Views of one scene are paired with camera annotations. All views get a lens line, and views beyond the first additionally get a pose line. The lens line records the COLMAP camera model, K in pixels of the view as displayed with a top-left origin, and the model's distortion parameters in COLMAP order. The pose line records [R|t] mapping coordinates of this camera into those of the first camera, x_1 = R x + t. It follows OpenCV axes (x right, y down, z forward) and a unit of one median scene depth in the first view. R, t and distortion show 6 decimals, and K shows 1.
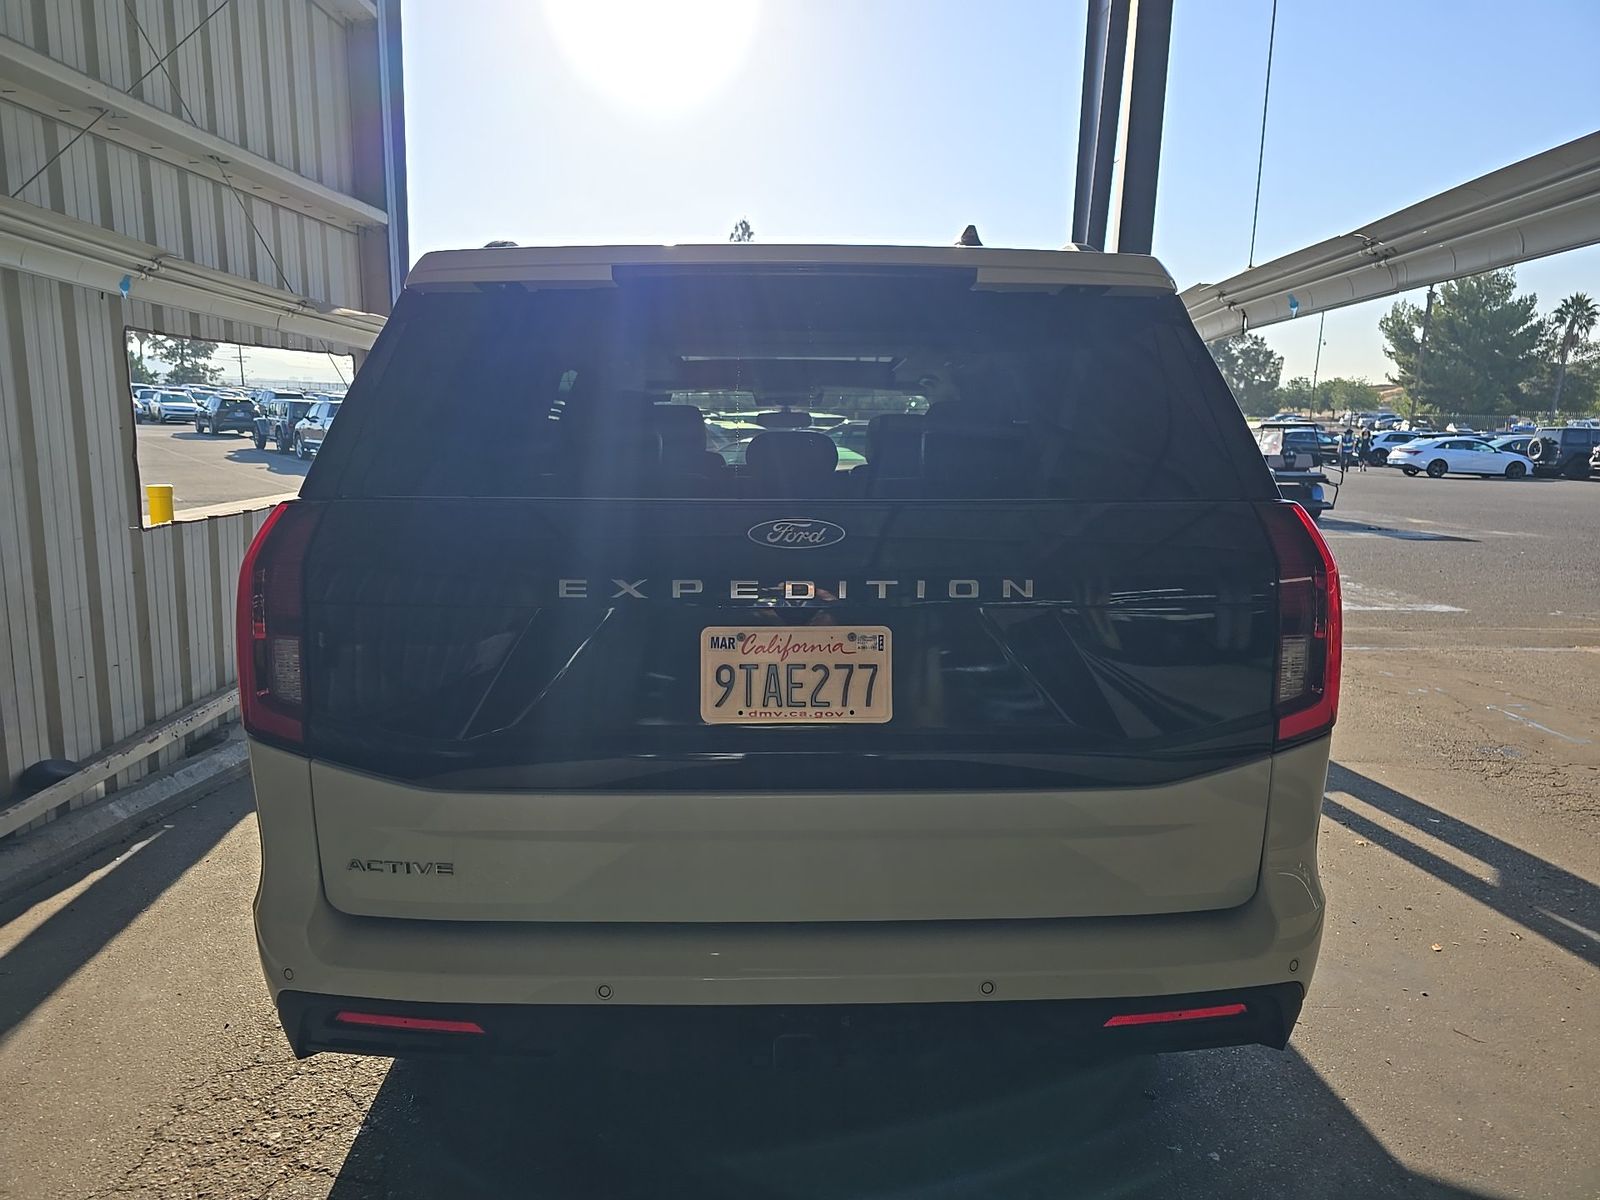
lens RADIAL K [[1103.4, 0, 800.3], [0, 1103.4, 594.7], [0, 0, 1]] dist [0.026707, -0.015264]
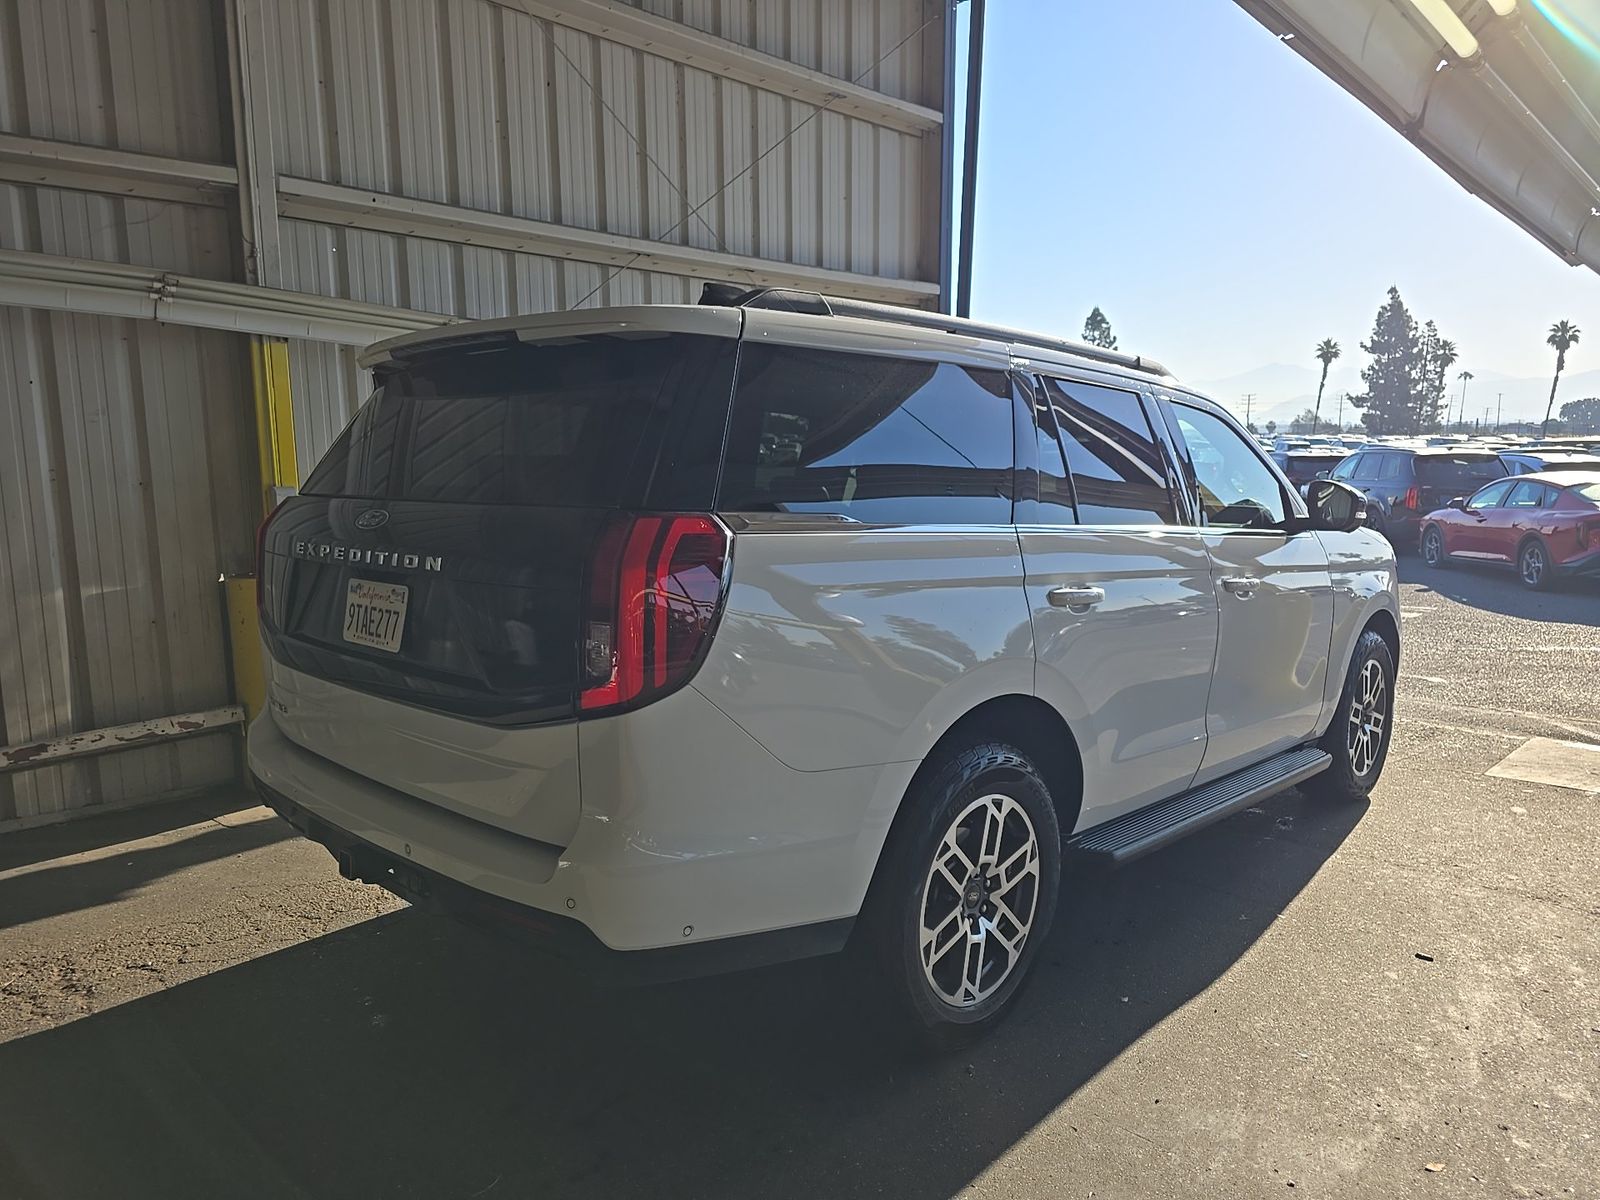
lens RADIAL K [[1103.4, 0, 804.2], [0, 1103.4, 603.7], [0, 0, 1]] dist [0.026707, -0.015264]
pose [[0.715602, 0.081684, -0.693716, 1.429573], [-0.105452, 0.994390, 0.008309, -0.015231], [0.690503, 0.067208, 0.720201, 0.312988]]
